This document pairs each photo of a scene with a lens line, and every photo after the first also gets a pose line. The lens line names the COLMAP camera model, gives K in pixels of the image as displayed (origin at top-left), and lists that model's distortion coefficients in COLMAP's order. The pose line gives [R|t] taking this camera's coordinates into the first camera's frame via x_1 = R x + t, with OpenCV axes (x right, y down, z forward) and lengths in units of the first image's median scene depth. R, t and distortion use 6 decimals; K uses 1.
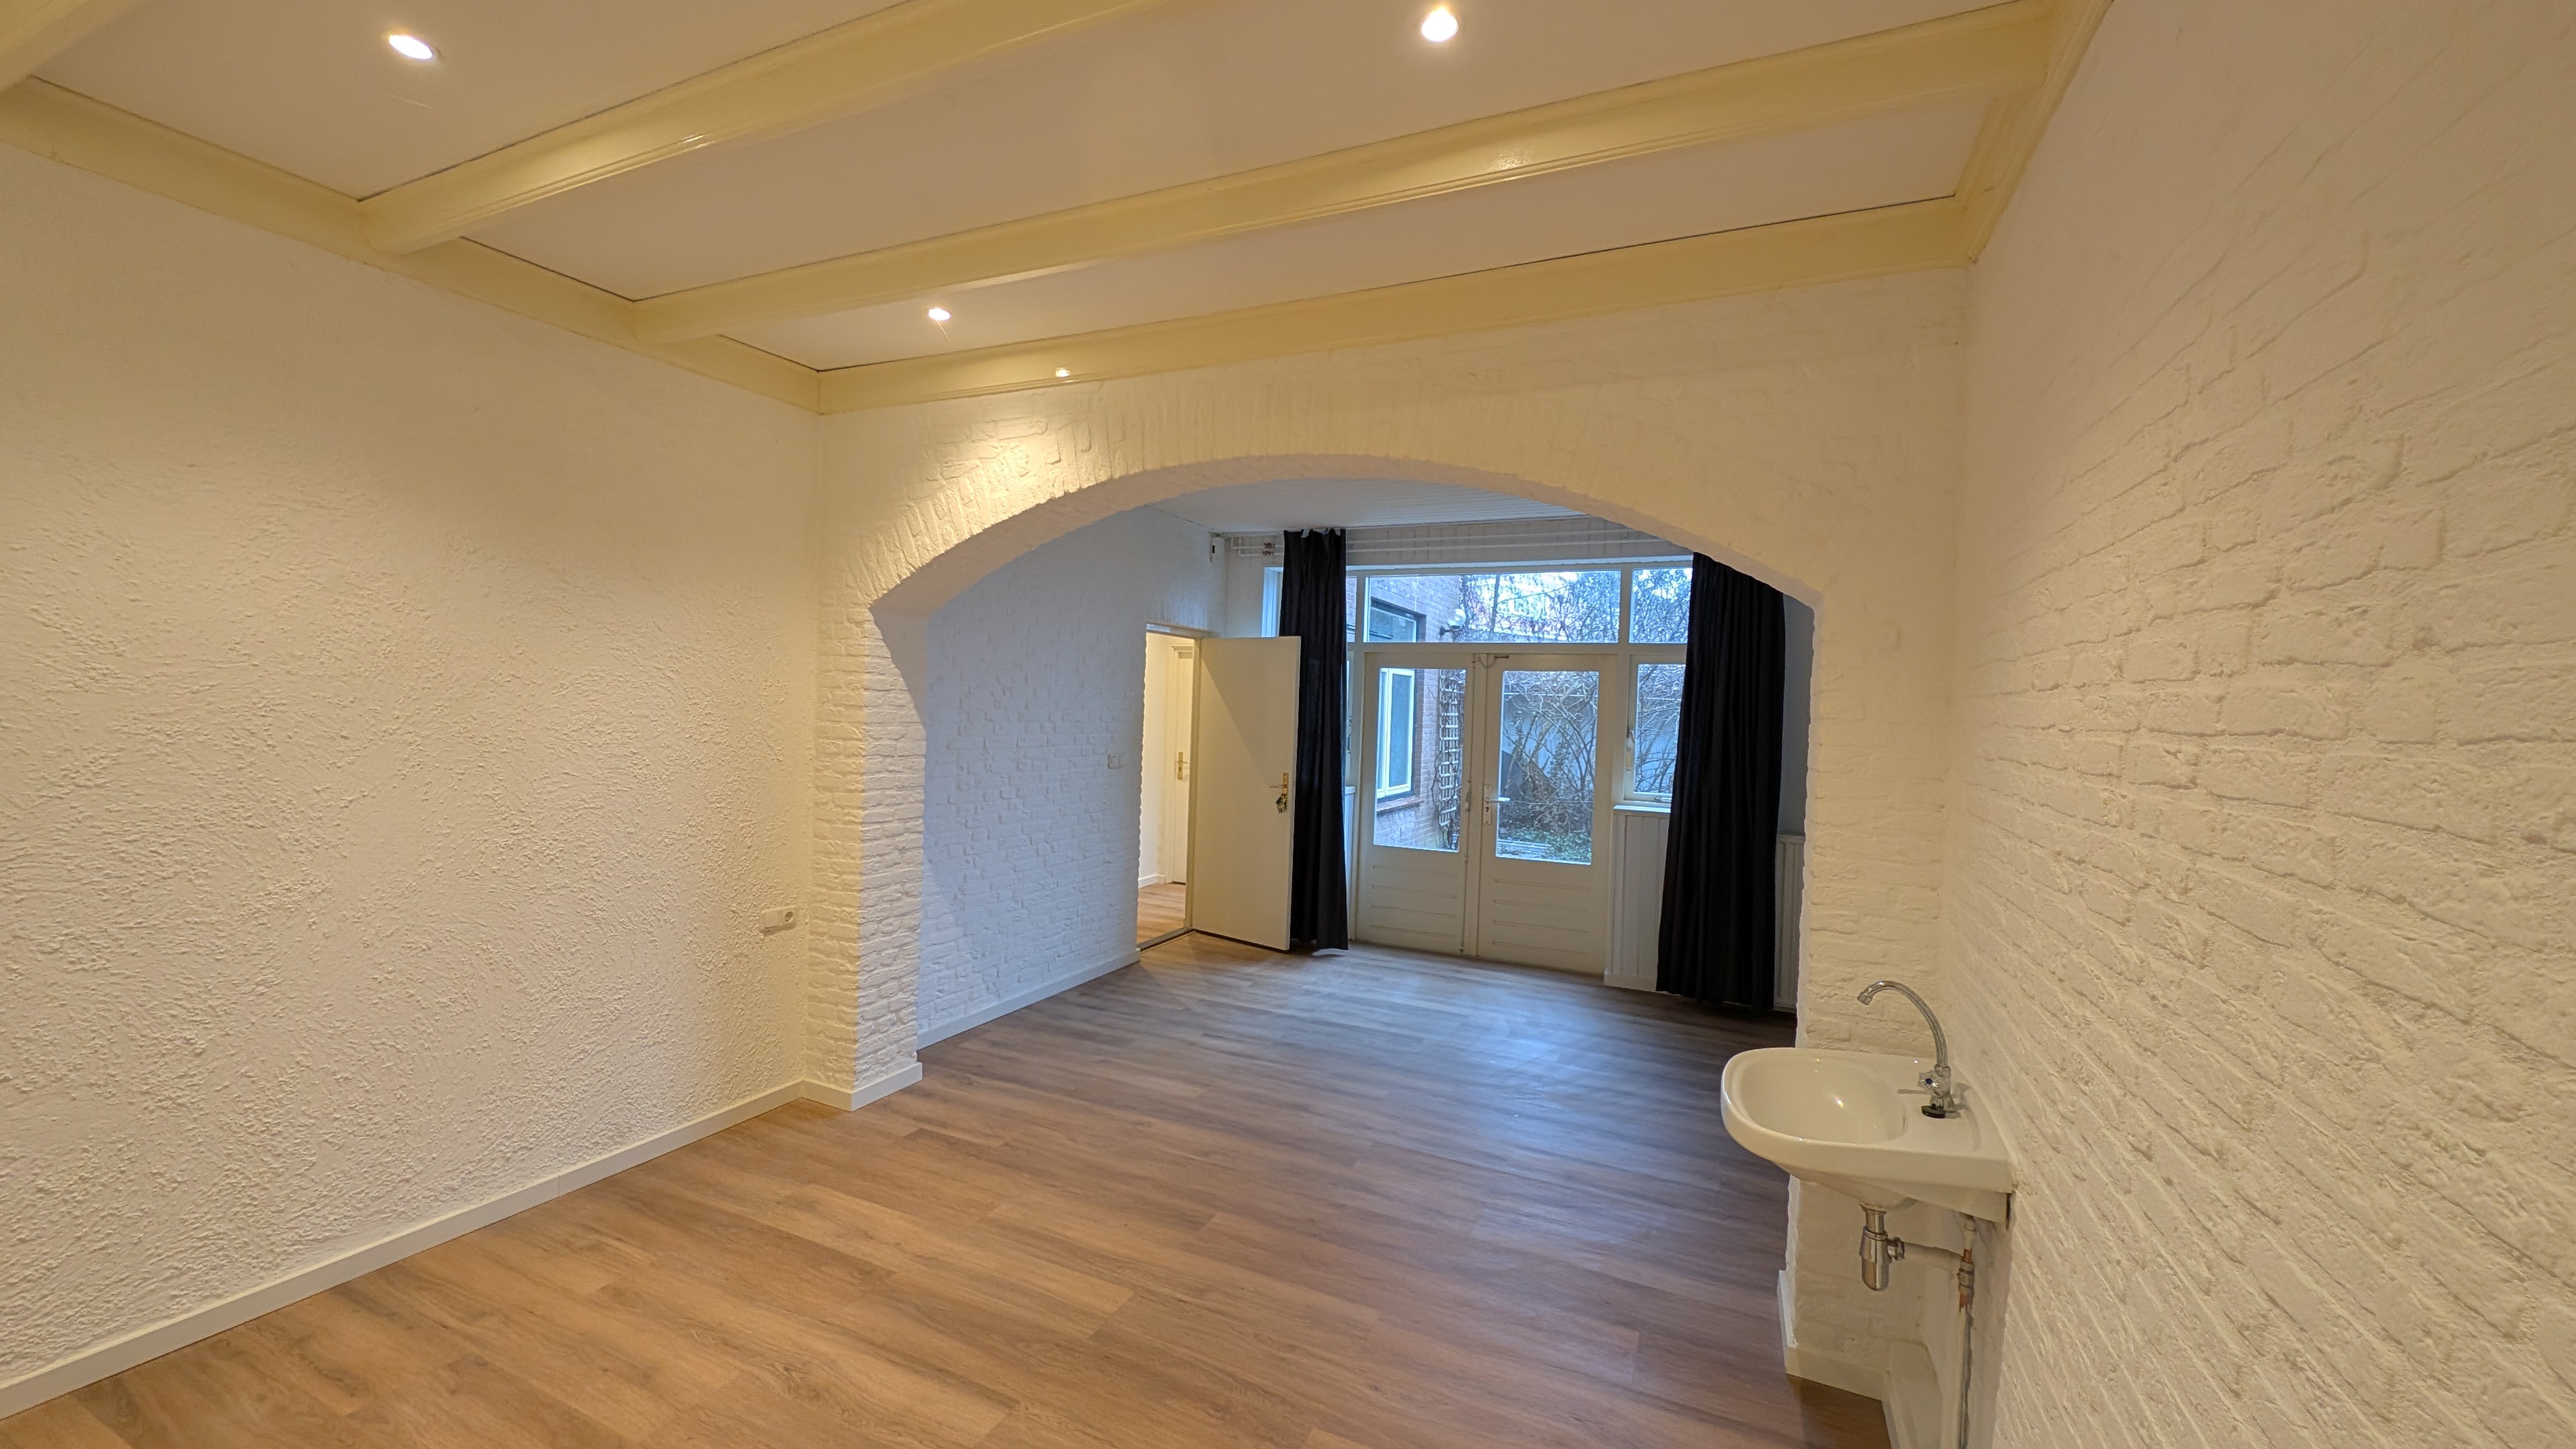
lens RADIAL K [[956.8, 0, 1280.3], [0, 956.8, 731.9], [0, 0, 1]] dist [0.027163, -0.018649]
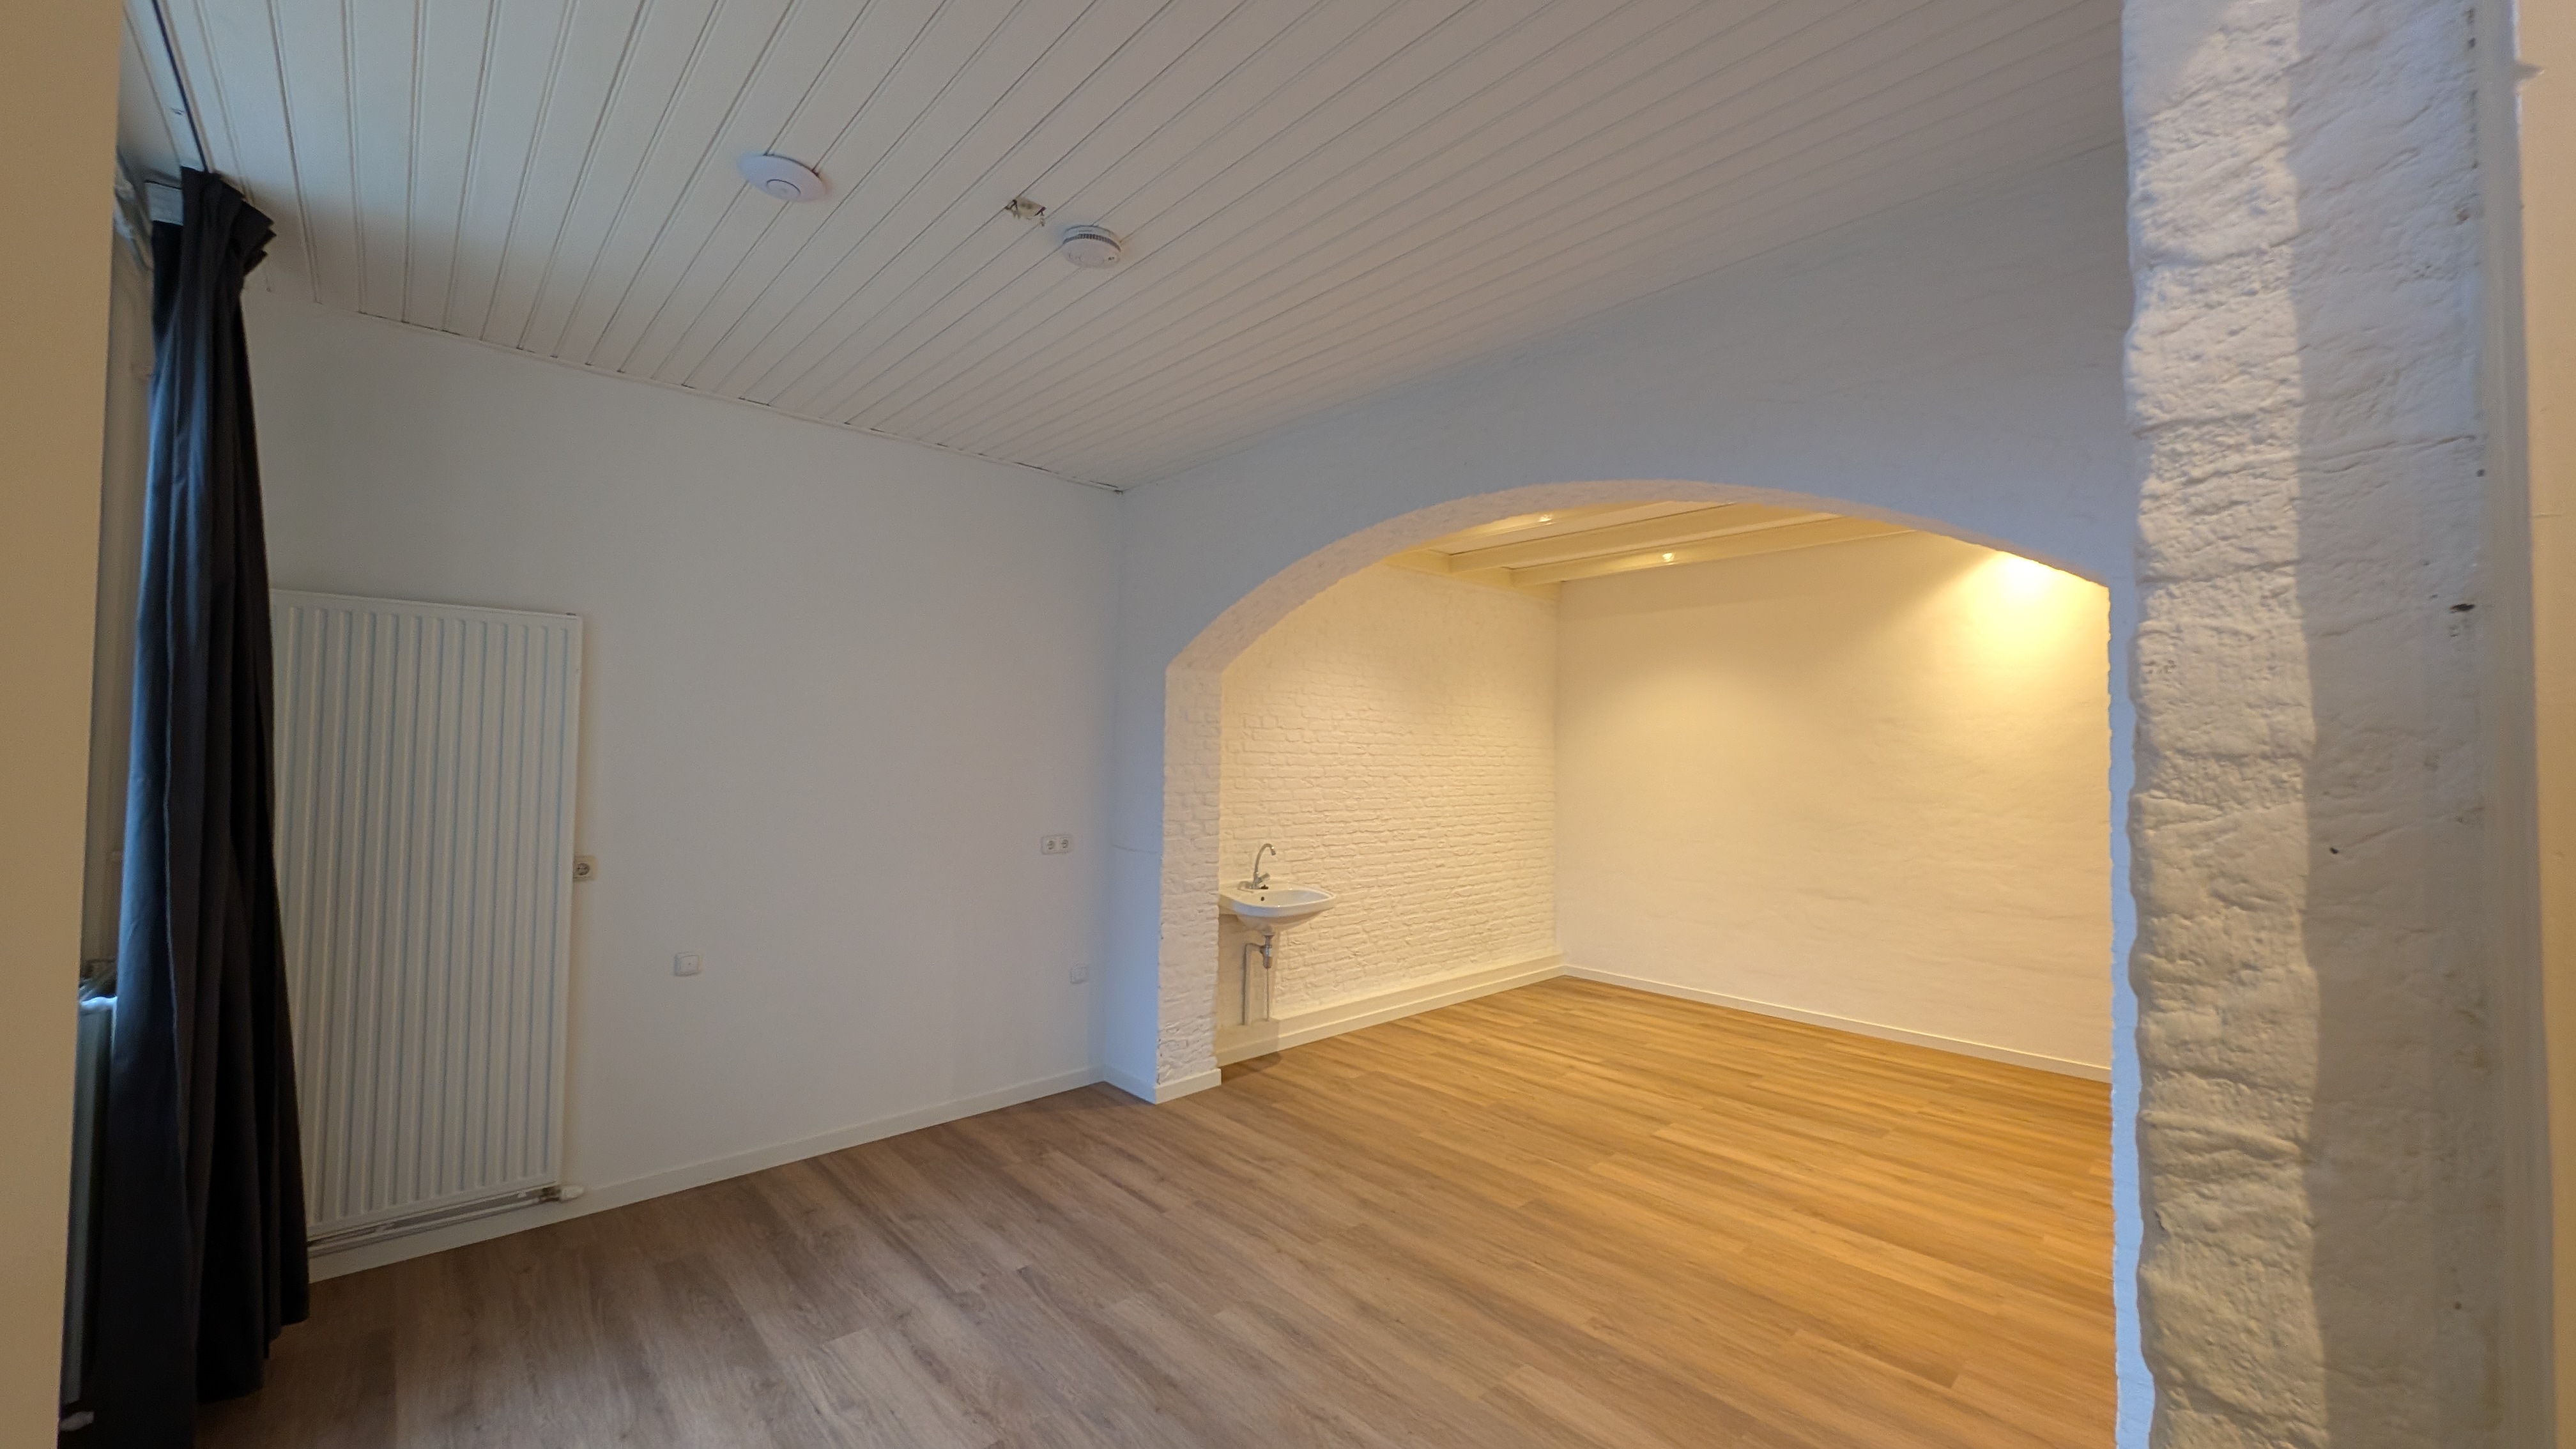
lens RADIAL K [[956.8, 0, 1280.3], [0, 956.8, 731.9], [0, 0, 1]] dist [0.027163, -0.018649]
pose [[-0.921904, -0.039665, 0.385382, -0.184308], [-0.036966, 0.999213, 0.014414, -0.035995], [-0.385650, -0.000958, -0.922645, 1.791193]]
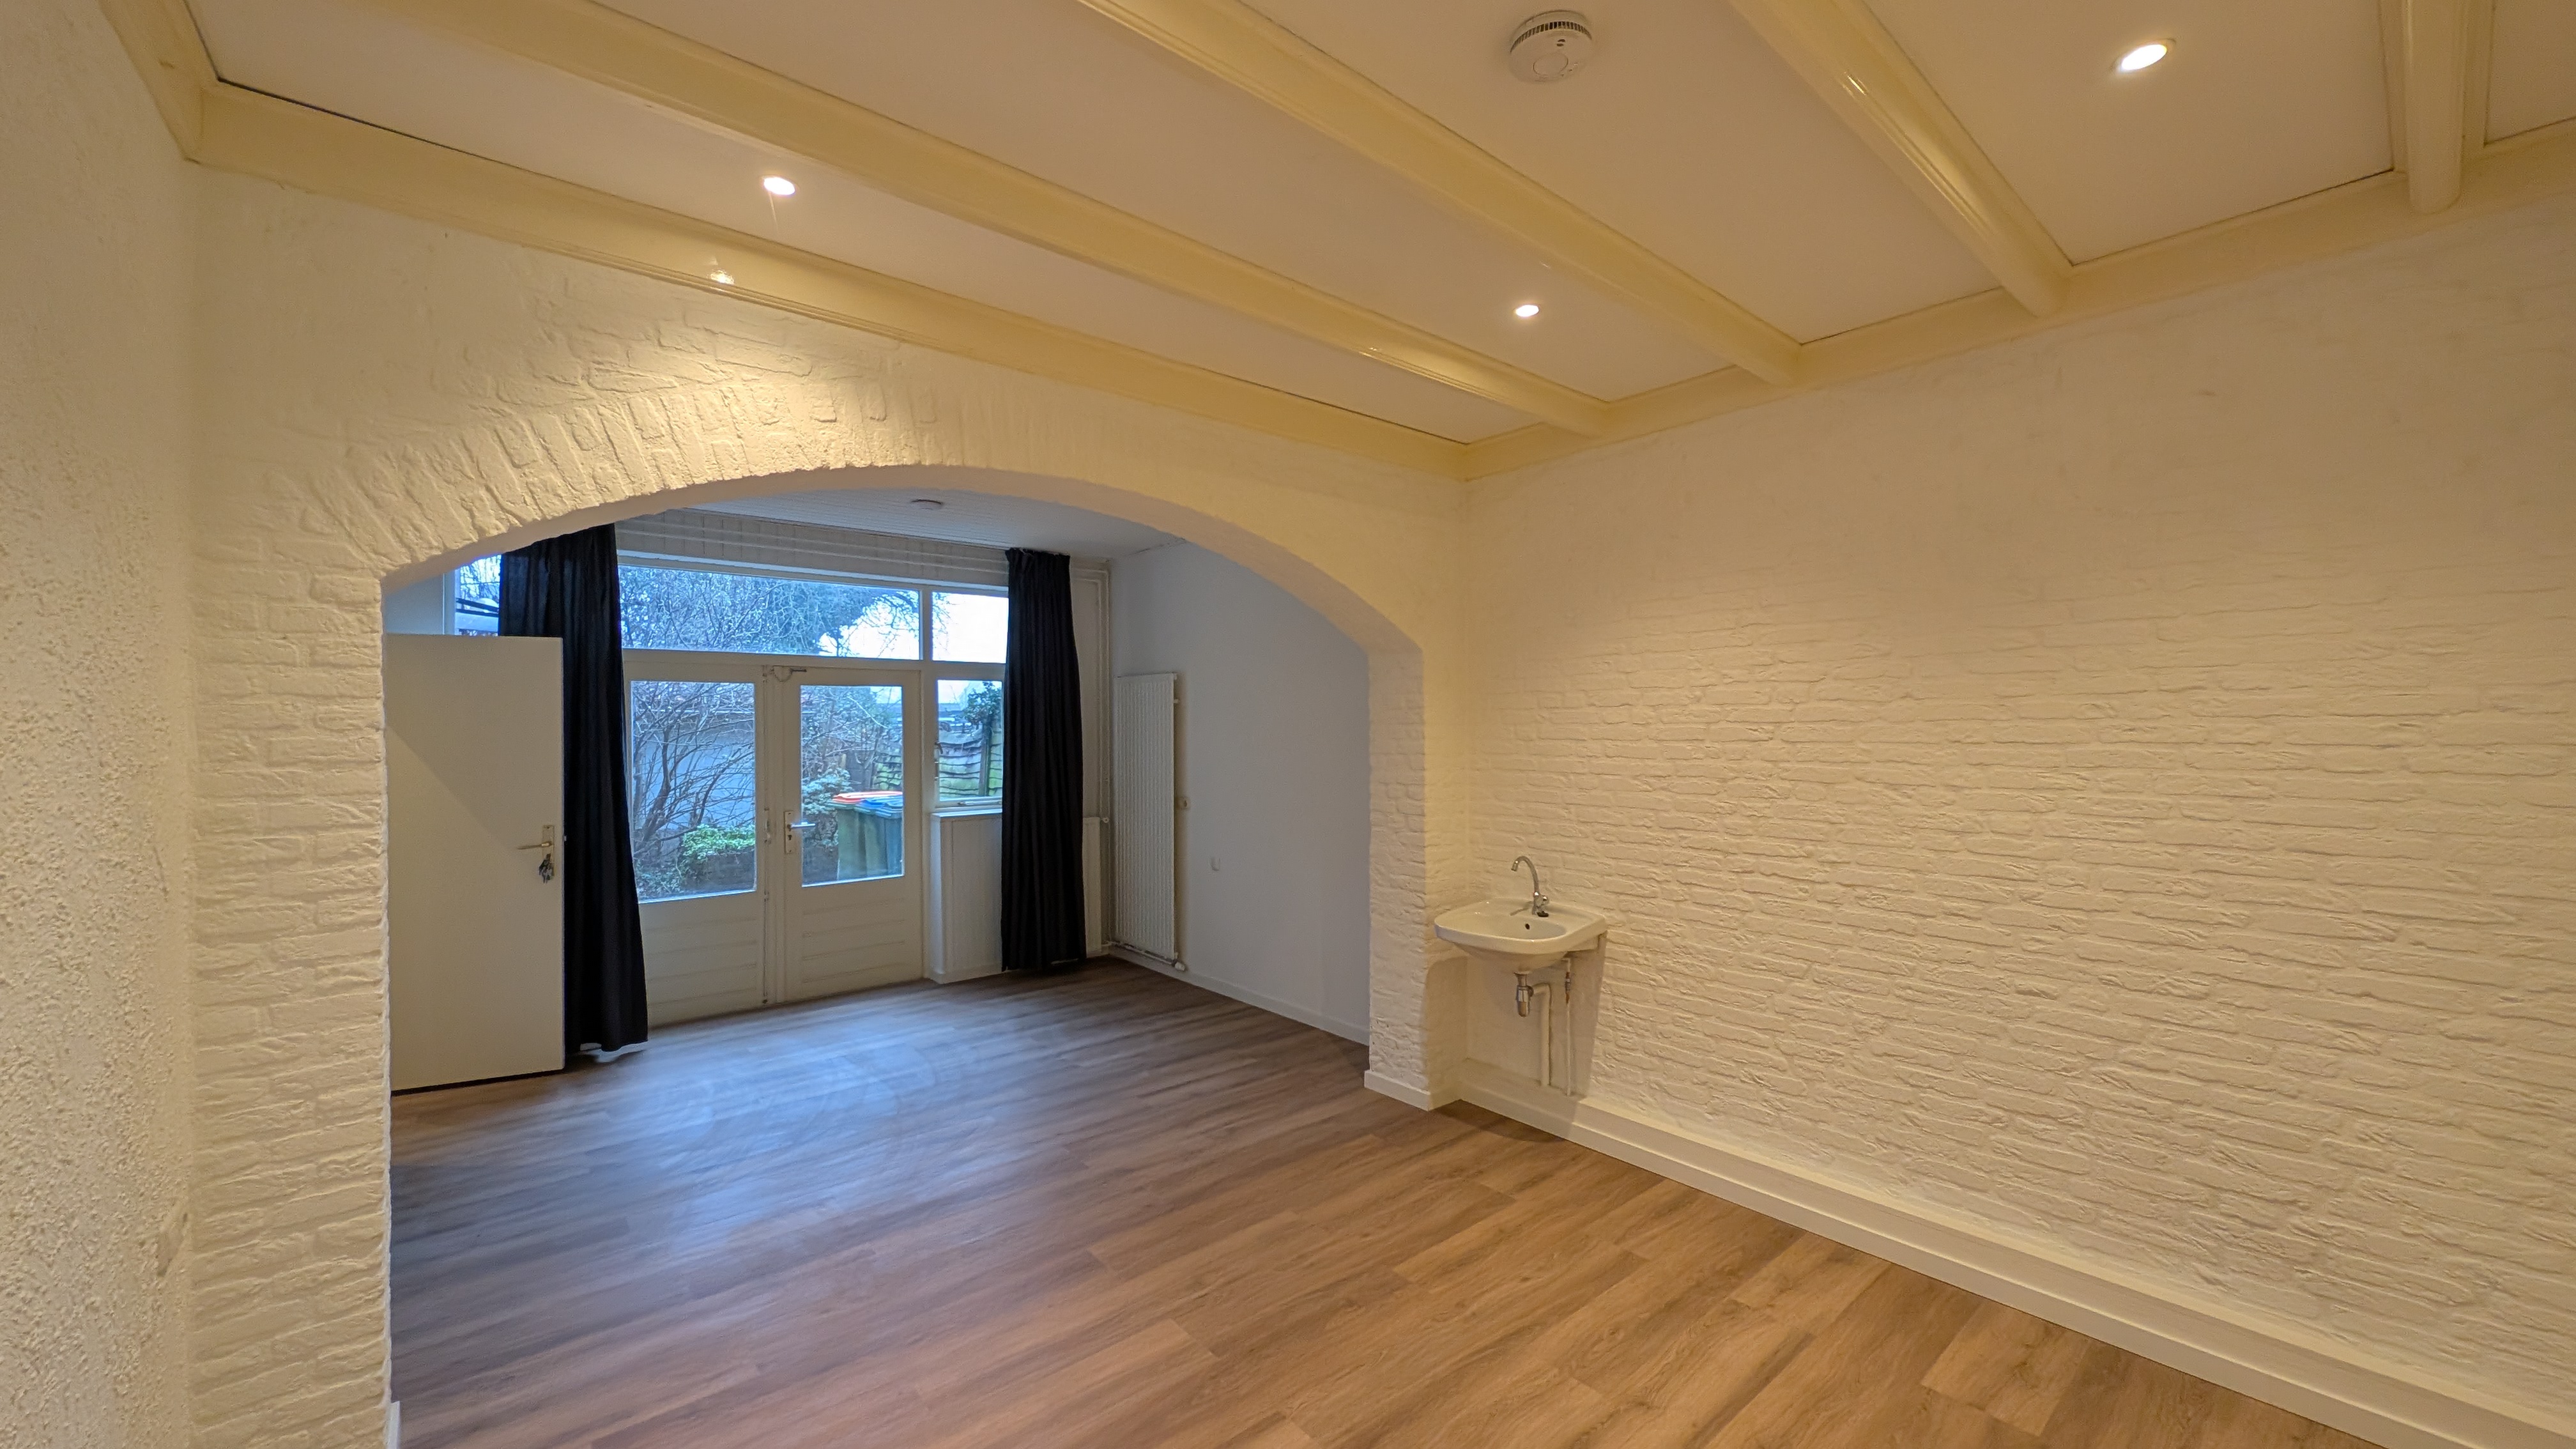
lens RADIAL K [[956.8, 0, 1280.3], [0, 956.8, 731.9], [0, 0, 1]] dist [0.027163, -0.018649]
pose [[0.428450, -0.041252, 0.902623, -0.717607], [0.046890, 0.998626, 0.023382, -0.032817], [-0.902348, 0.032306, 0.429796, 0.326978]]
